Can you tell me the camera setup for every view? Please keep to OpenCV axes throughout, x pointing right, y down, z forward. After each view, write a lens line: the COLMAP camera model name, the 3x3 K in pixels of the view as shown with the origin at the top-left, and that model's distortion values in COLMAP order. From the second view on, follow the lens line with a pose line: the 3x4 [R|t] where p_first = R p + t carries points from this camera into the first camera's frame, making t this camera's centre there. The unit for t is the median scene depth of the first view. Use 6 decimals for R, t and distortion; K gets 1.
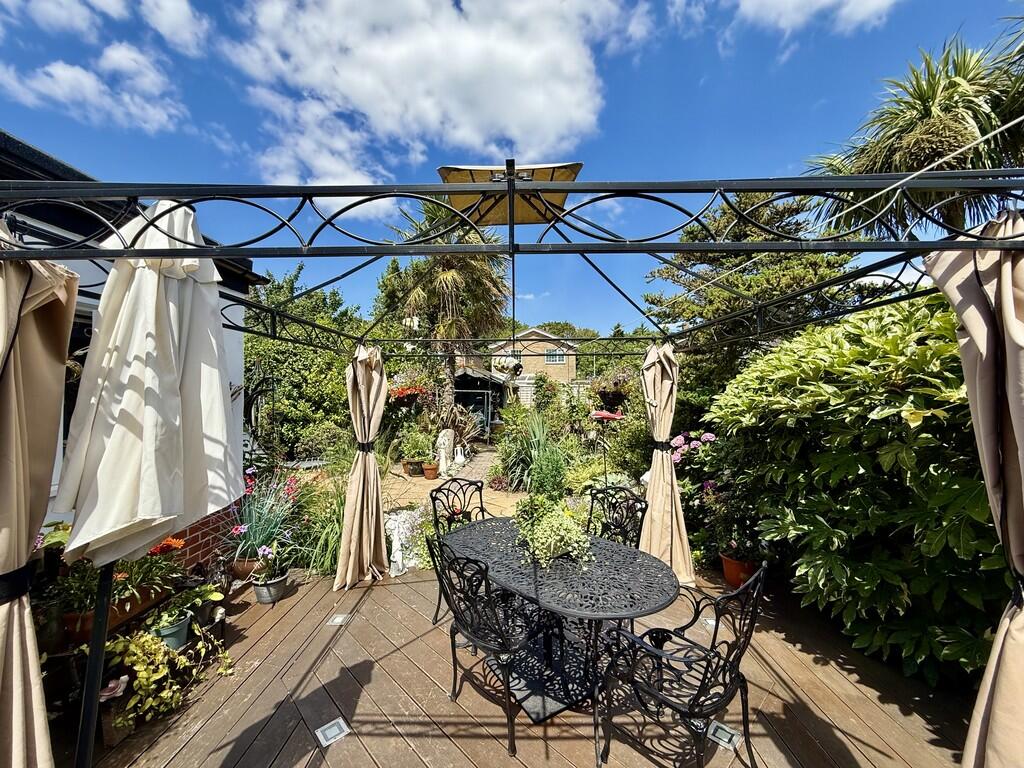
lens RADIAL K [[406.6, 0, 512.8], [0, 406.6, 388.9], [0, 0, 1]] dist [-0.005545, 0.000376]
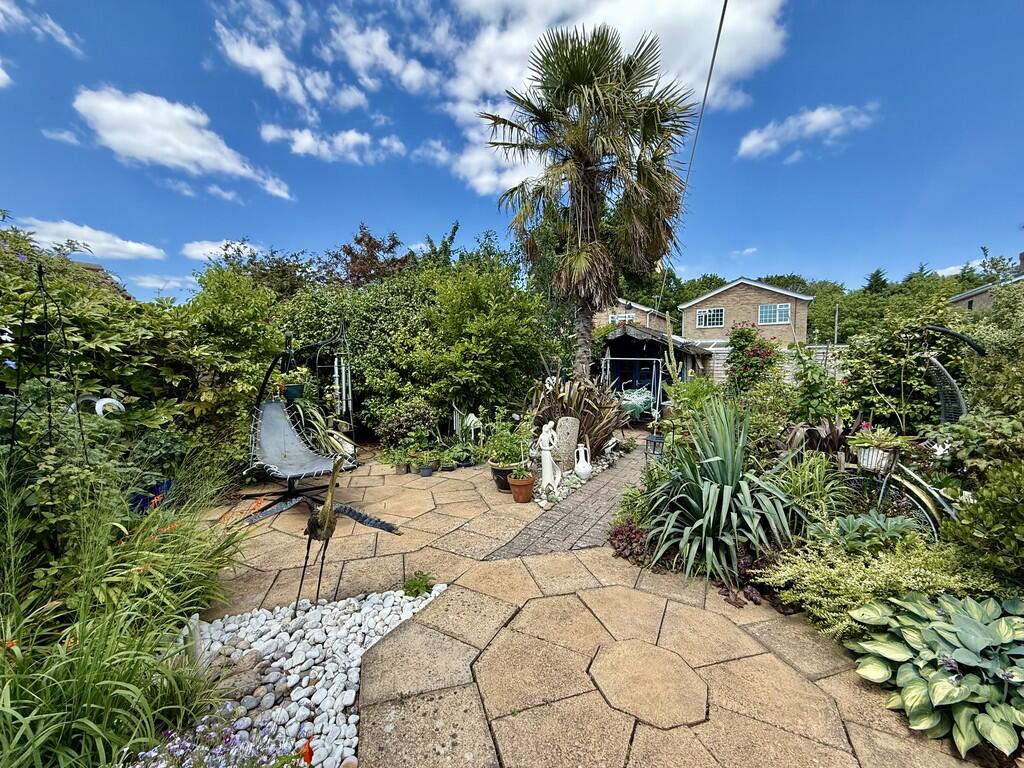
lens RADIAL K [[406.6, 0, 510.2], [0, 406.6, 384.1], [0, 0, 1]] dist [-0.005545, 0.000376]
pose [[0.891764, 0.025534, -0.451779, 0.044226], [0.000739, 0.998323, 0.057883, 0.012134], [0.452500, -0.051952, 0.890250, 0.404433]]
